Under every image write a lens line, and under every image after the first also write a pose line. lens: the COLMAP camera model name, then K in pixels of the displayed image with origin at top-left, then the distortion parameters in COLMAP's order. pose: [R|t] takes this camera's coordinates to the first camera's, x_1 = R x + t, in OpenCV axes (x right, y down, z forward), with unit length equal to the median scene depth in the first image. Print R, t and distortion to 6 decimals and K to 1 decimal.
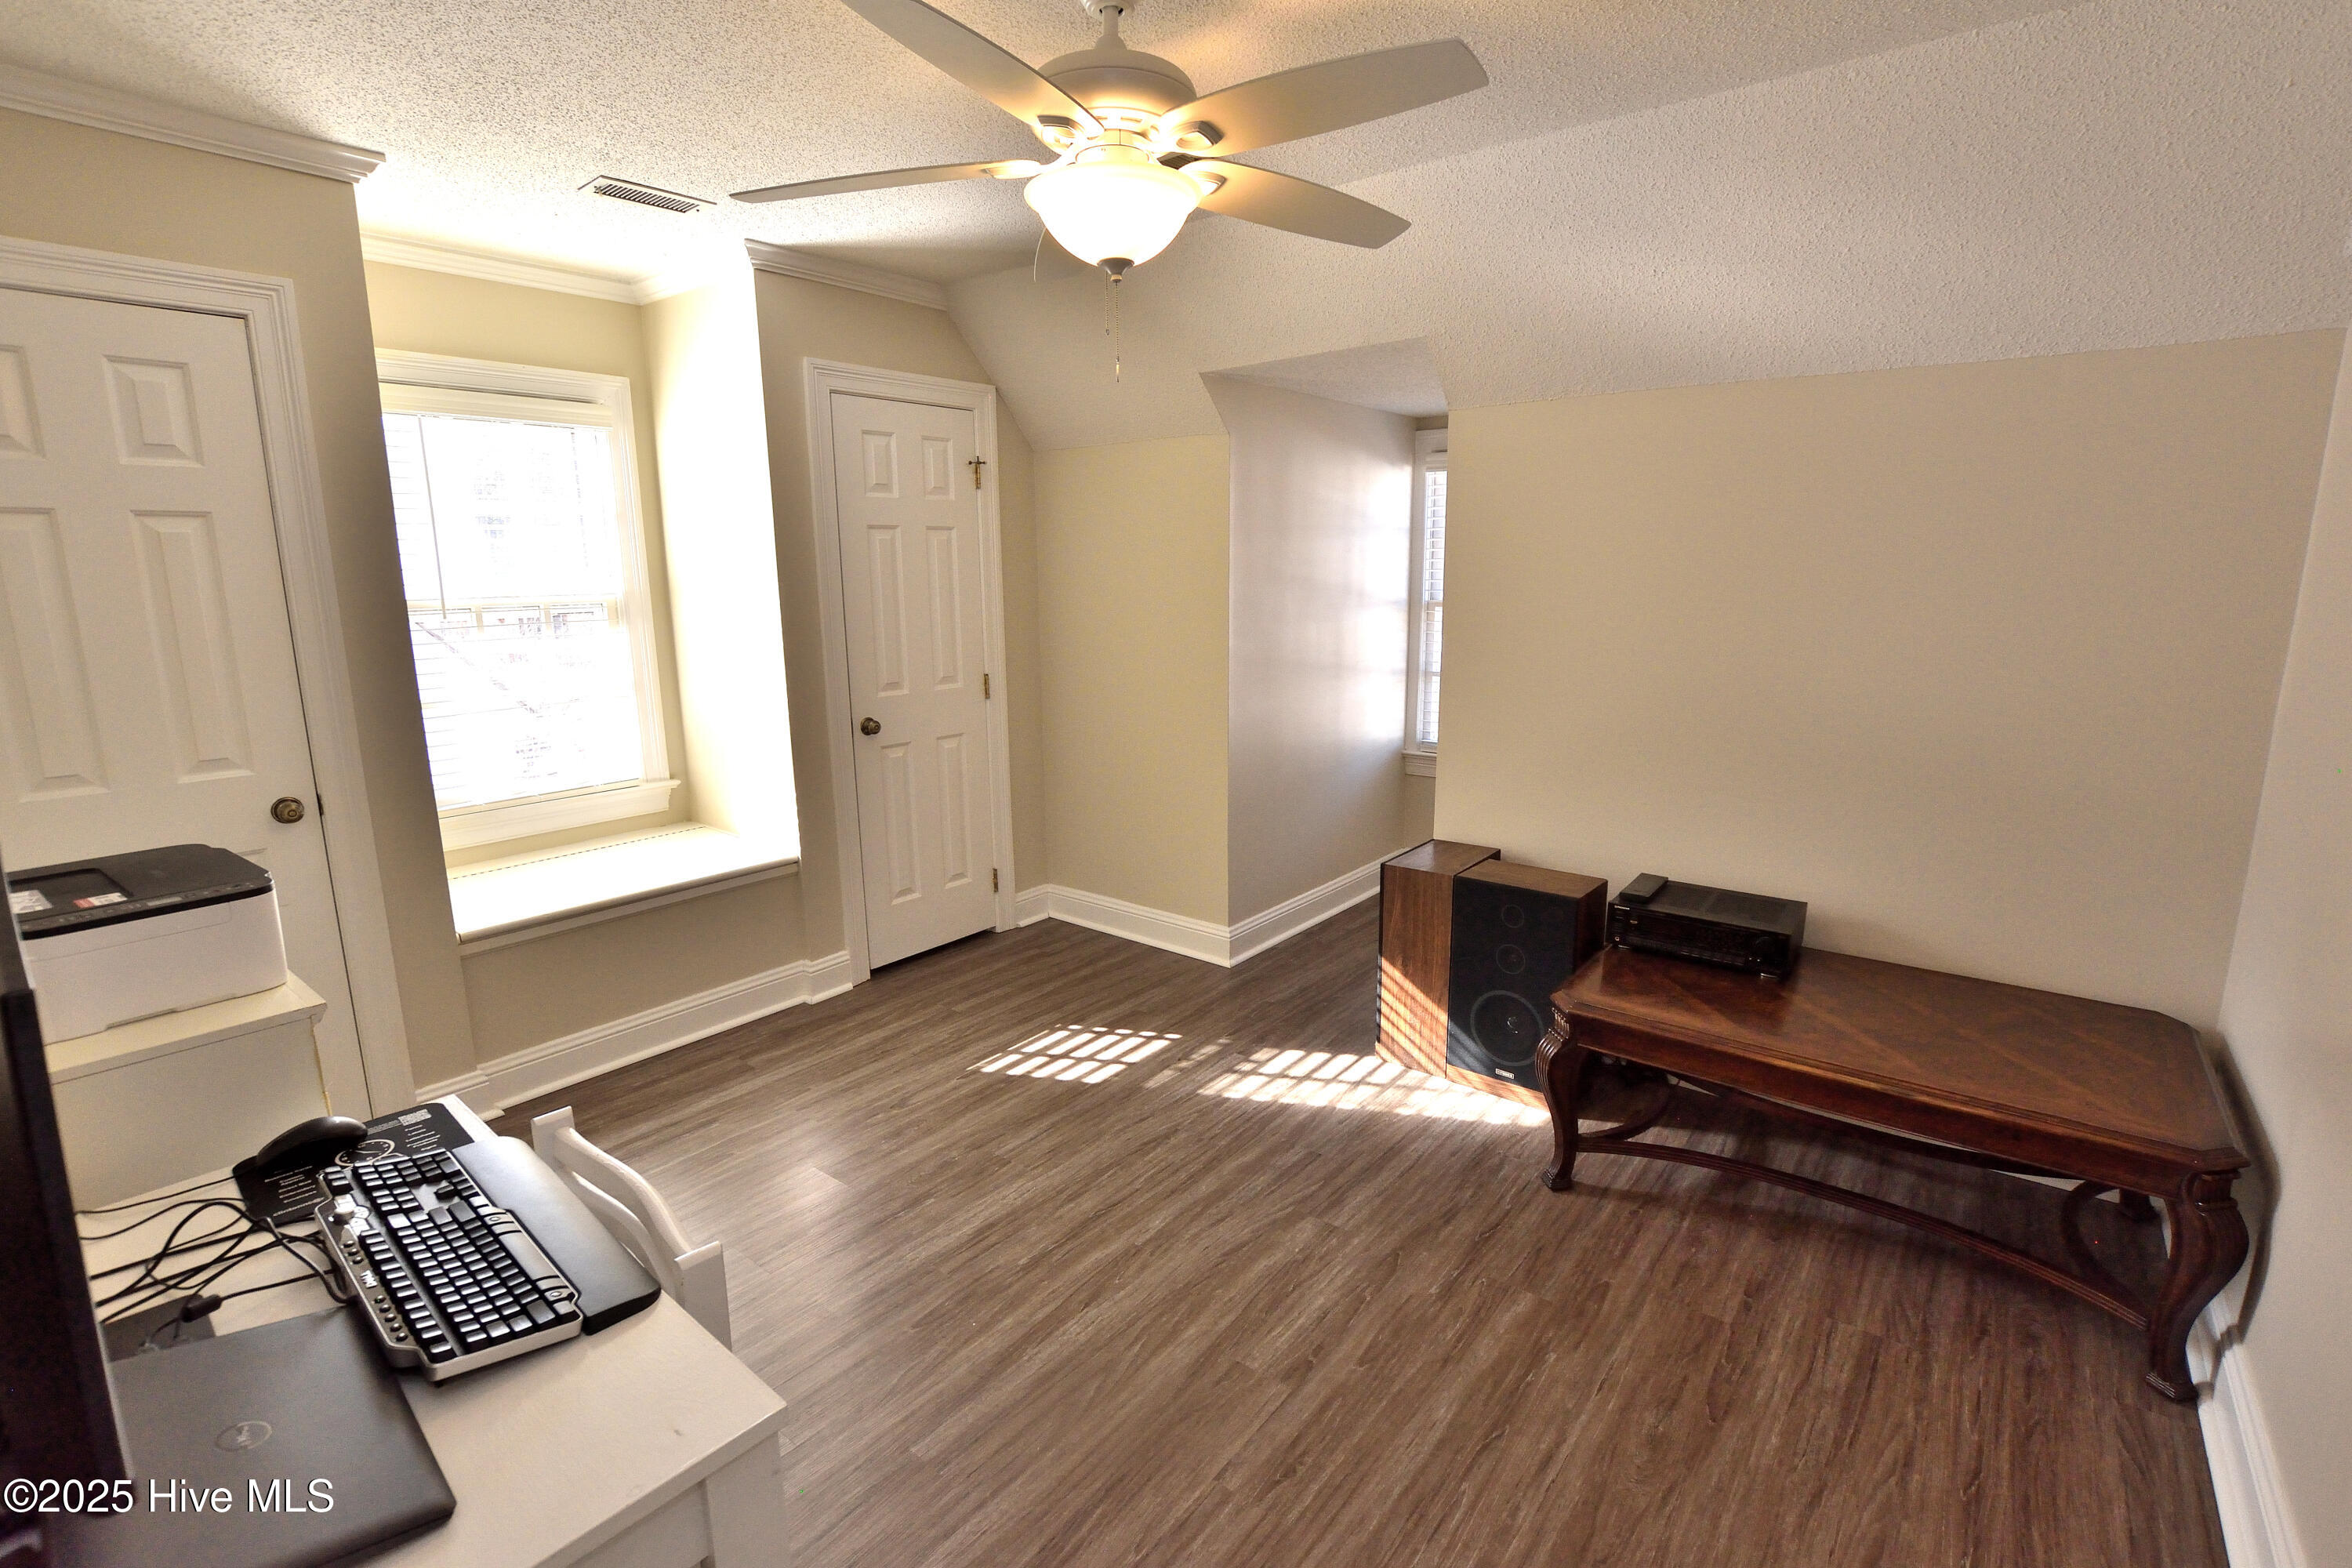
lens RADIAL K [[1019.8, 0, 1169.5], [0, 1019.8, 764.5], [0, 0, 1]] dist [-0.034967, 0.000424]
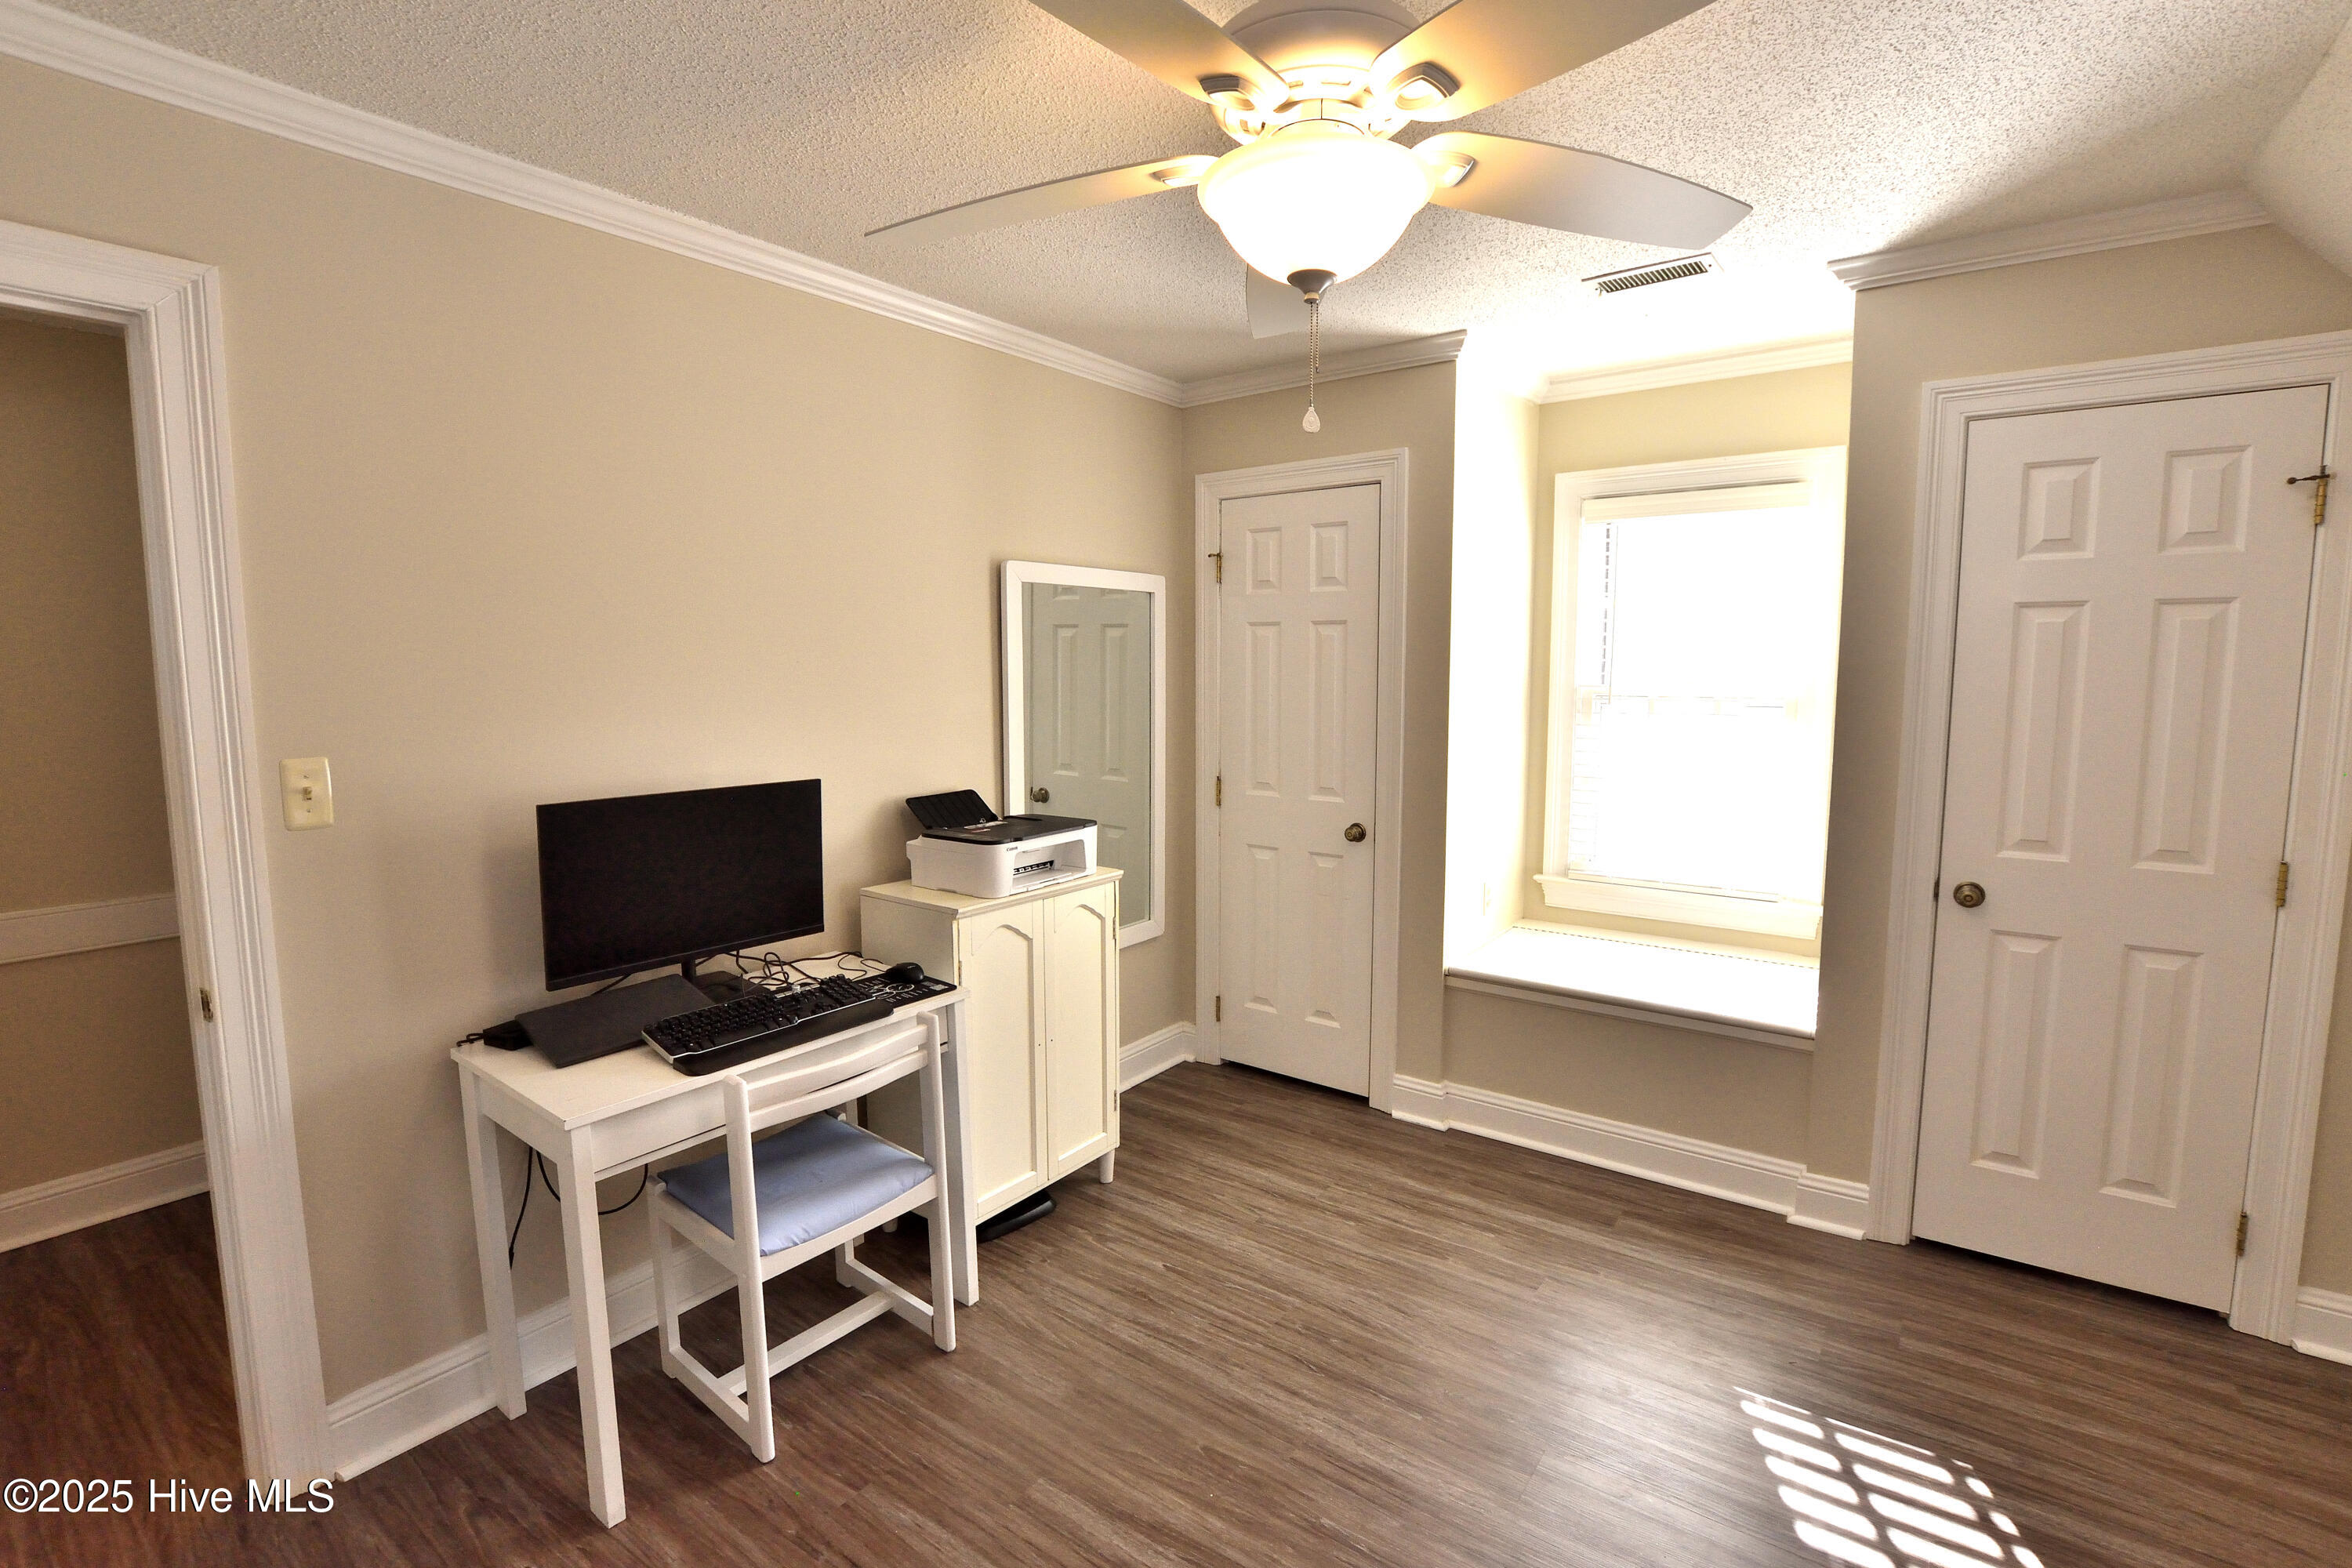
lens RADIAL K [[1030.2, 0, 1183.5], [0, 1030.2, 776.8], [0, 0, 1]] dist [-0.027298, 0.001140]
pose [[0.073192, 0.117860, -0.990329, 0.348009], [-0.185569, 0.977261, 0.102590, -0.091333], [0.979902, 0.176265, 0.093399, 0.424616]]
